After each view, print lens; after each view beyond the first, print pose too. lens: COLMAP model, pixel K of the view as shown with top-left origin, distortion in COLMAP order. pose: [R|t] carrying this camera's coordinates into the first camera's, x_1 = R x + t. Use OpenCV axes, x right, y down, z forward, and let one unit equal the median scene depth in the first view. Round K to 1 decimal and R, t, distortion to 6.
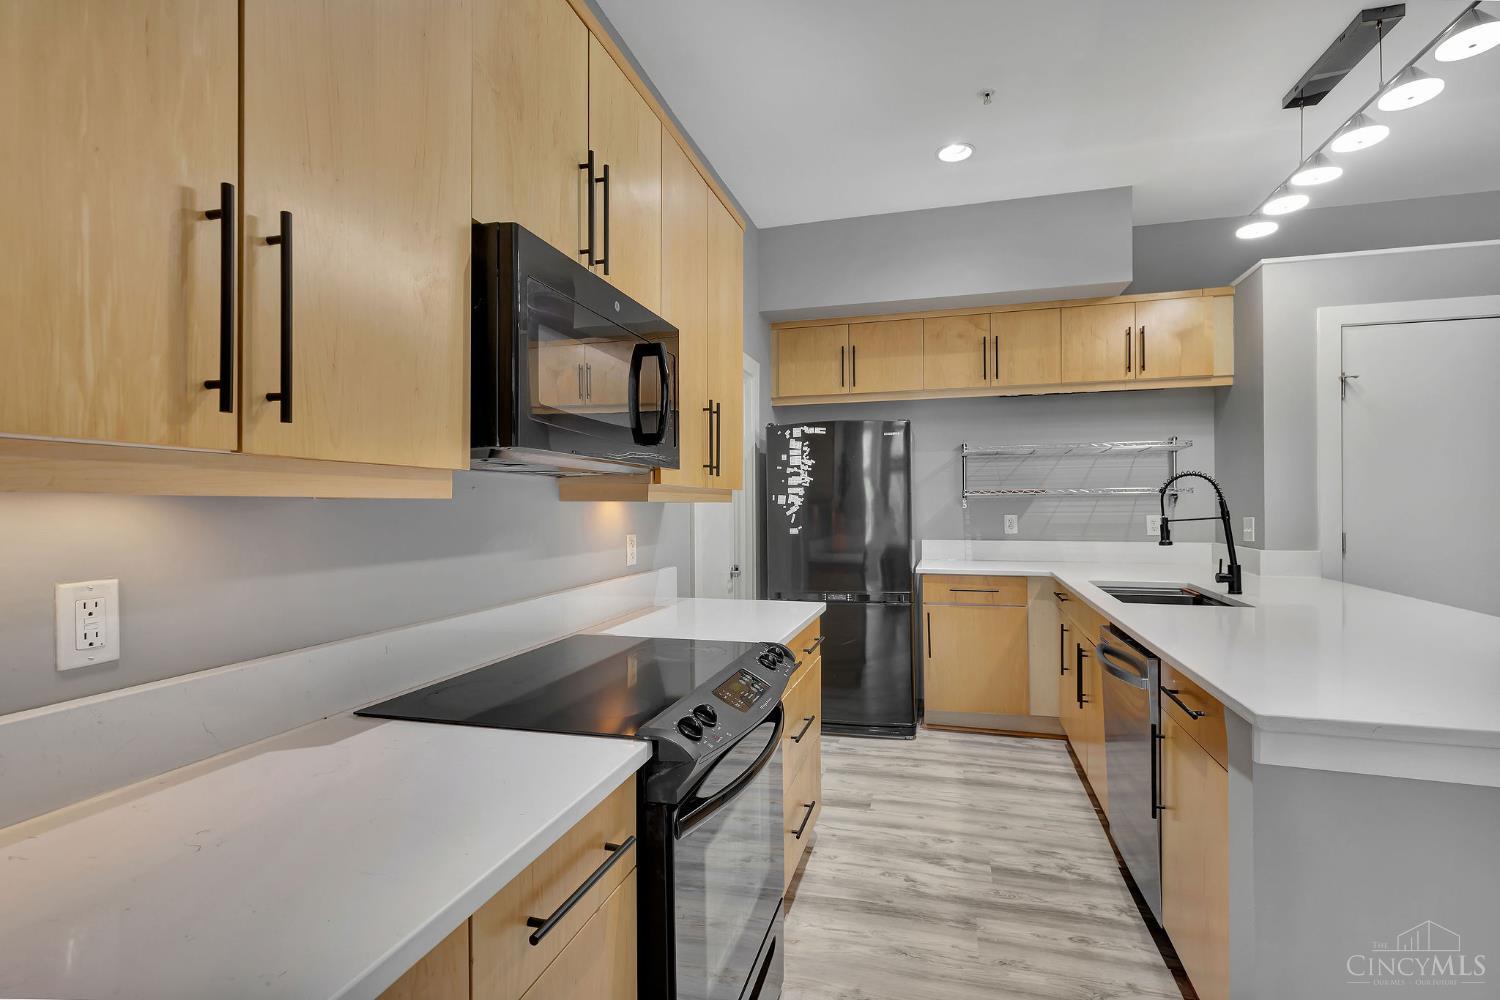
lens RADIAL K [[683.8, 0, 754.3], [0, 683.8, 501.9], [0, 0, 1]] dist [0.009859, -0.000598]
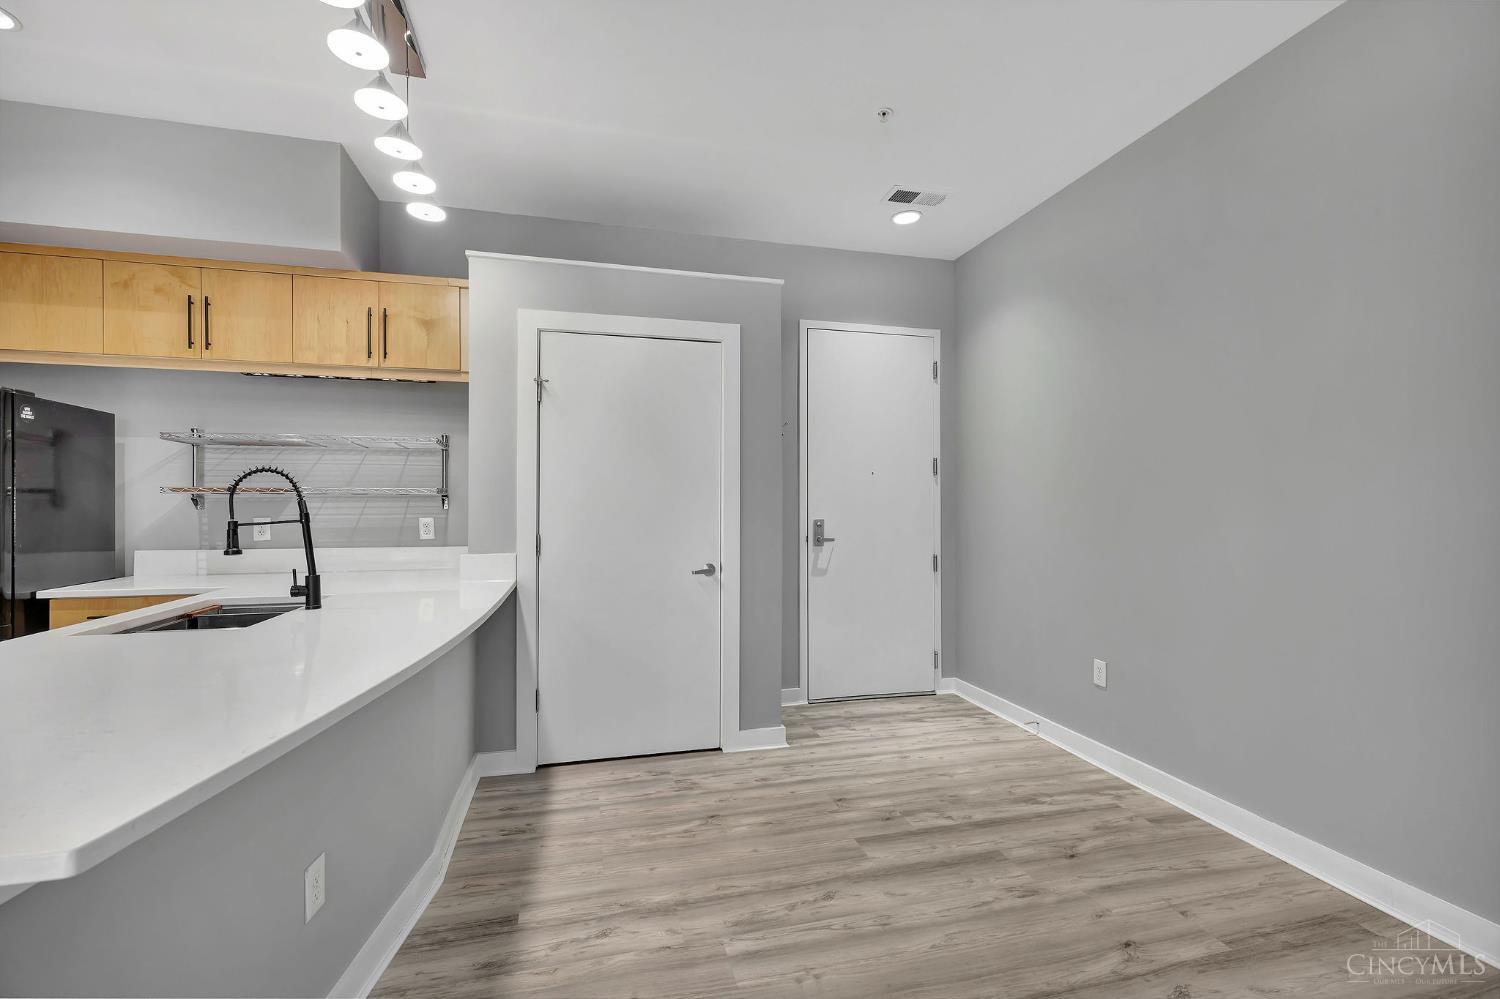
lens RADIAL K [[683.8, 0, 750.1], [0, 683.8, 503.8], [0, 0, 1]] dist [0.009859, -0.000598]
pose [[0.870112, 0.006988, 0.492805, 0.534867], [-0.005812, 0.999975, -0.003919, 0.001256], [-0.492820, 0.000546, 0.870131, -0.020641]]
